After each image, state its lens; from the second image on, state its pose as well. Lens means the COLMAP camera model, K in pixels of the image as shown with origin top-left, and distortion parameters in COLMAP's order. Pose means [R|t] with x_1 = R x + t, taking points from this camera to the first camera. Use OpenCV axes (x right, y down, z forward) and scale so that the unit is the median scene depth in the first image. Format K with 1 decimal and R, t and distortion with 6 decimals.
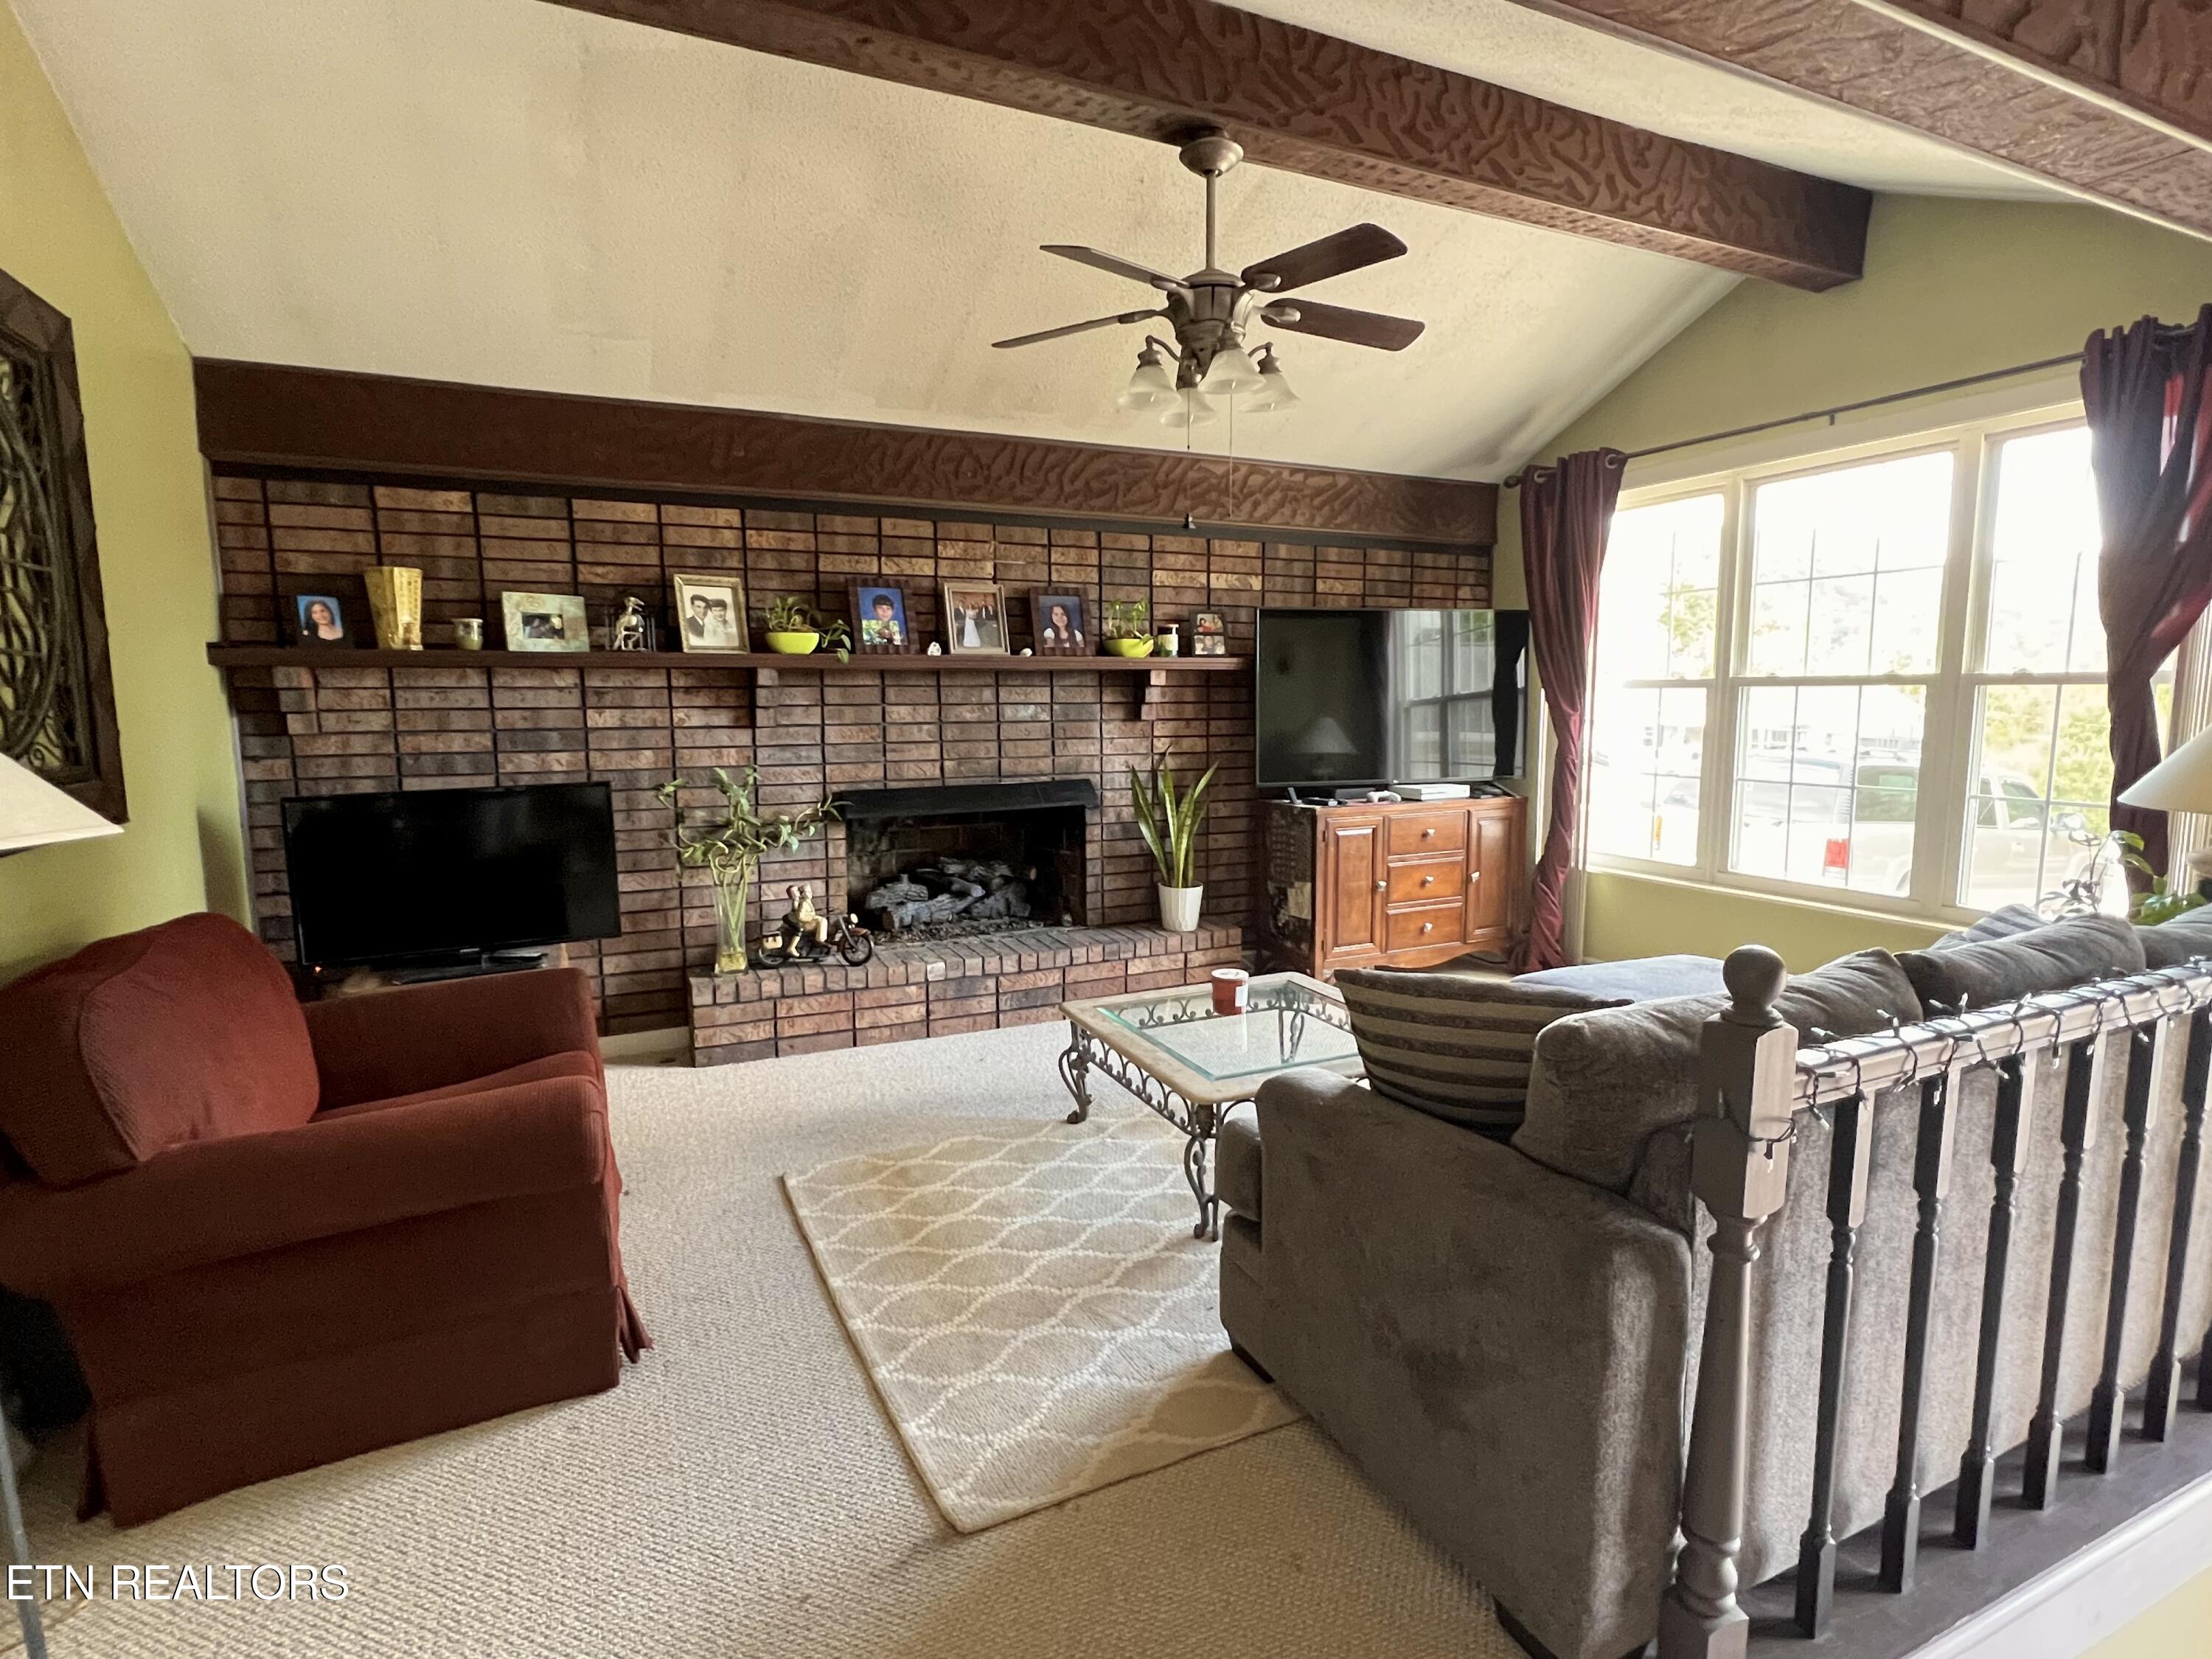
lens RADIAL K [[1103.5, 0, 1105.4], [0, 1103.5, 832.2], [0, 0, 1]] dist [0.006111, -0.000357]
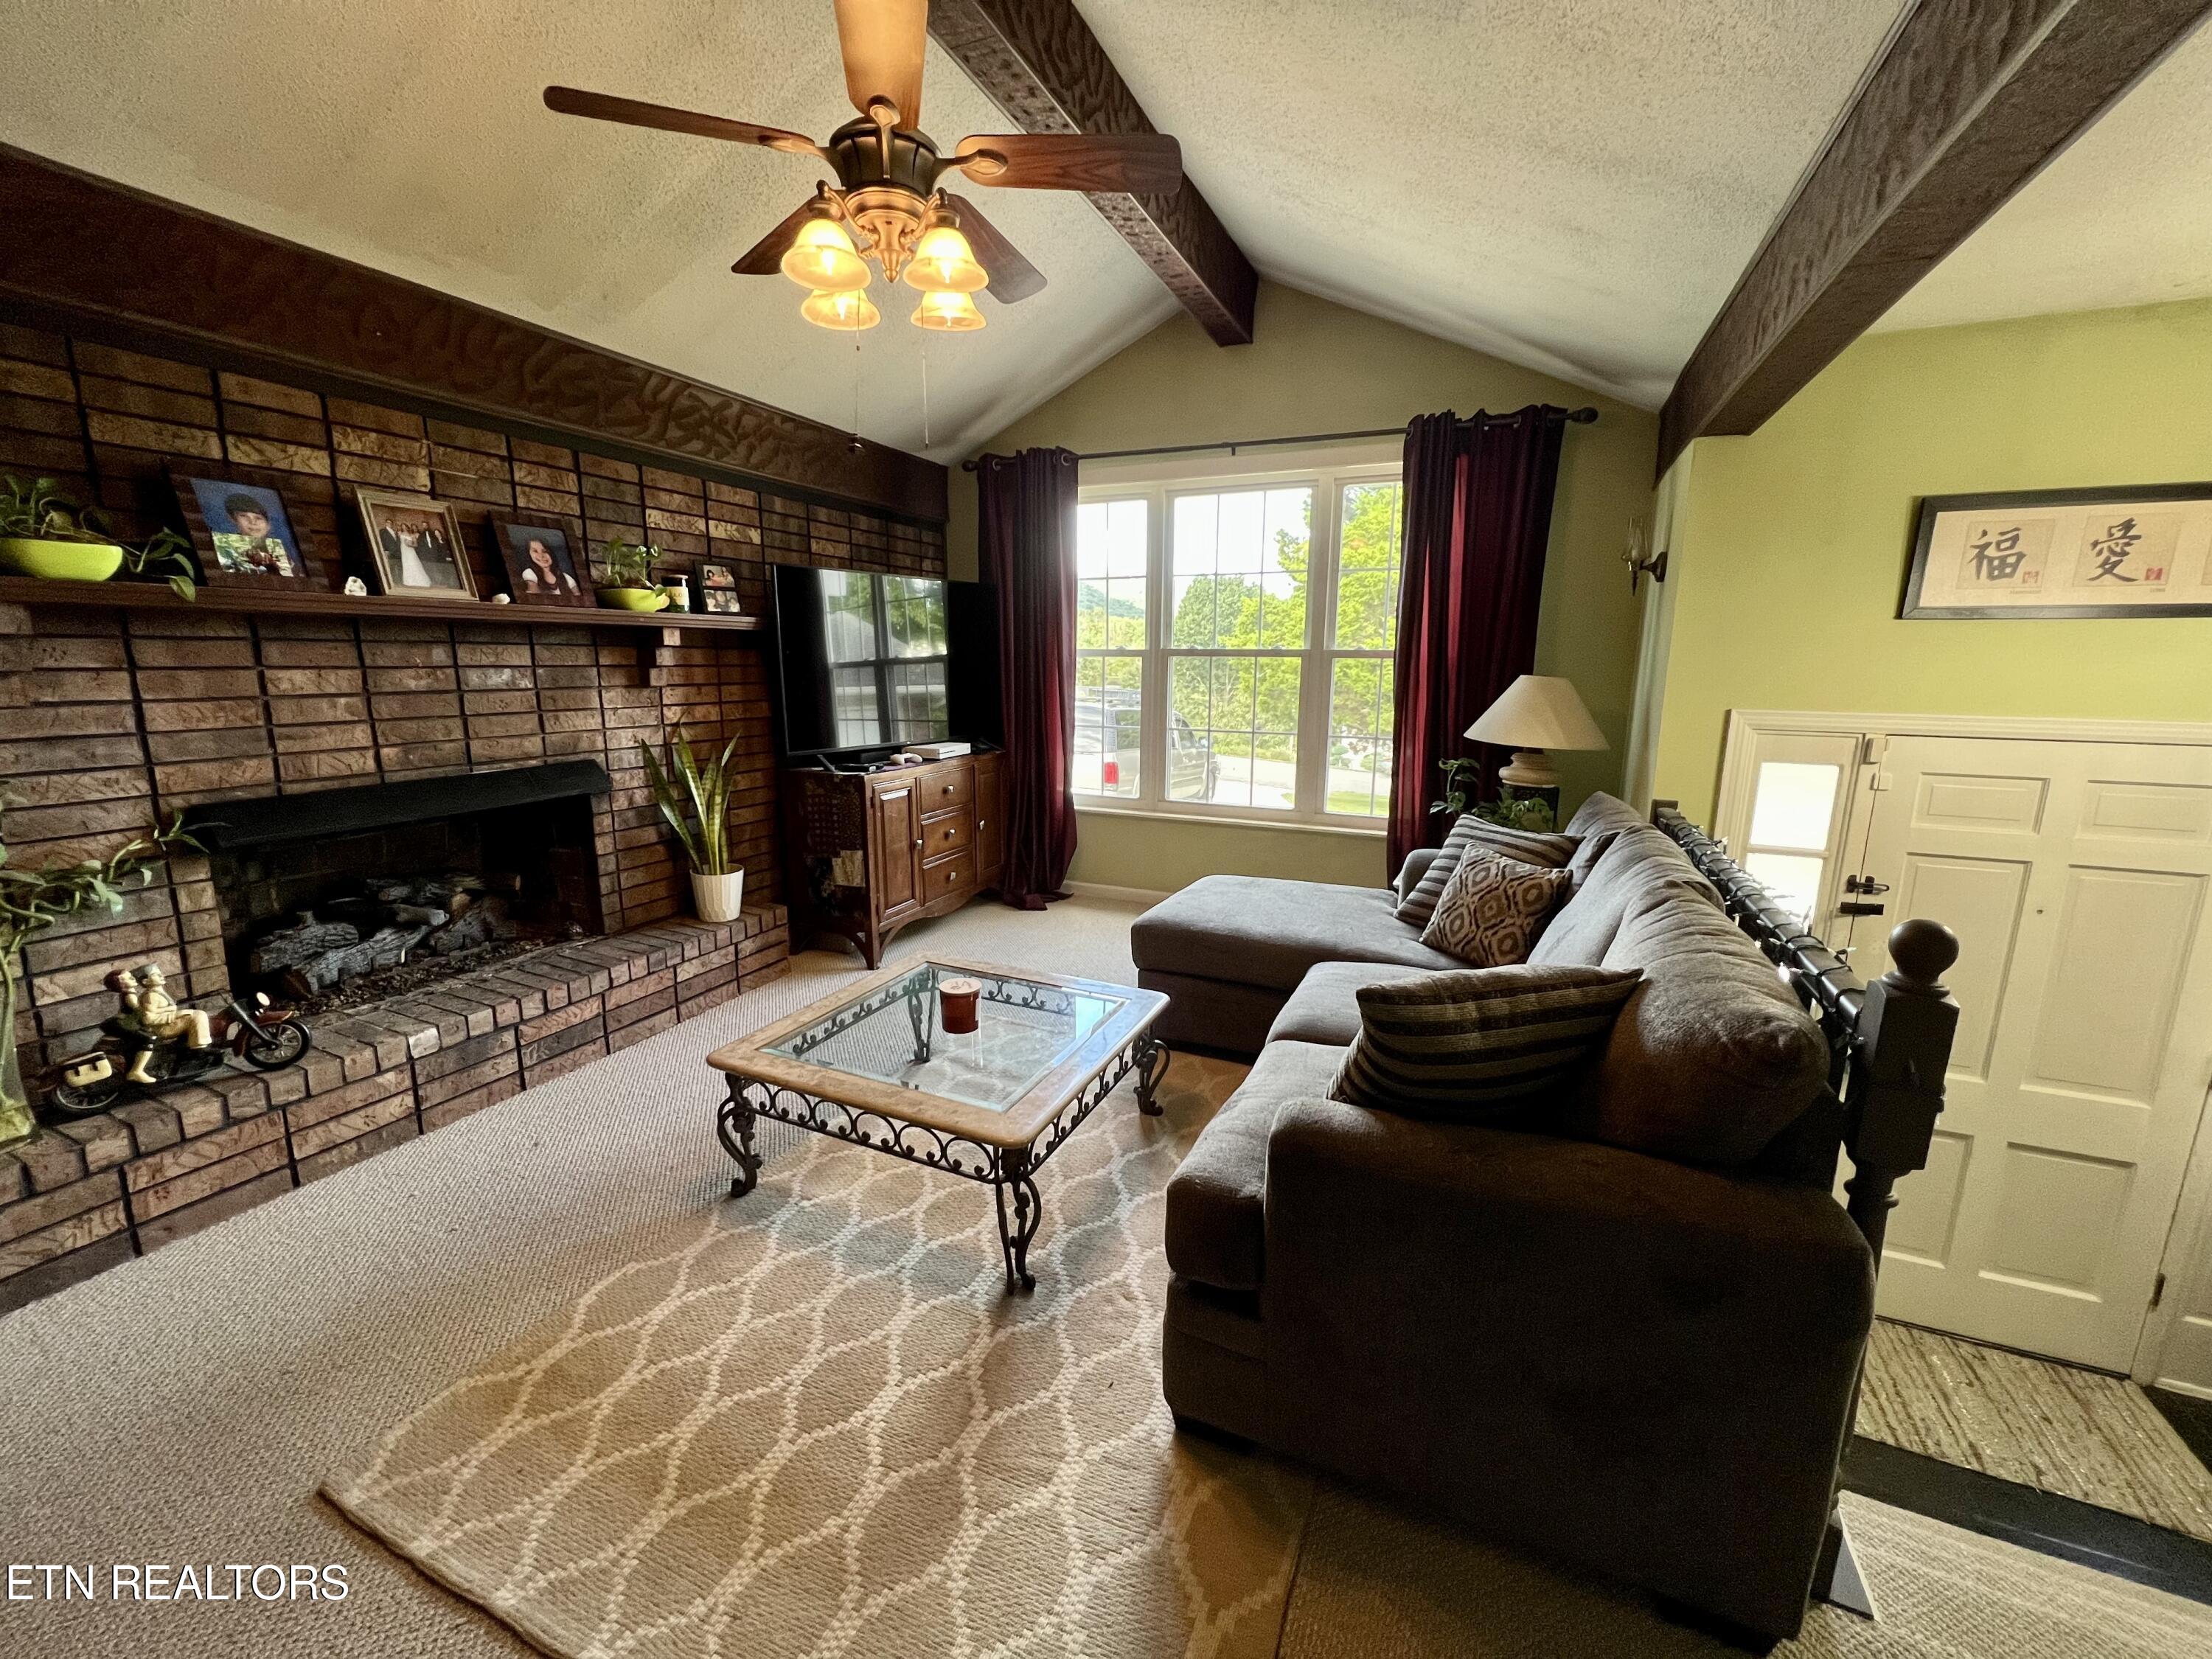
lens RADIAL K [[886.7, 0, 1106.7], [0, 886.7, 826.8], [0, 0, 1]] dist [0.001233, -0.000271]
pose [[0.759697, -0.111393, 0.640665, -0.163516], [0.068434, 0.993443, 0.091582, -0.034853], [-0.646666, -0.025731, 0.762339, 0.263746]]
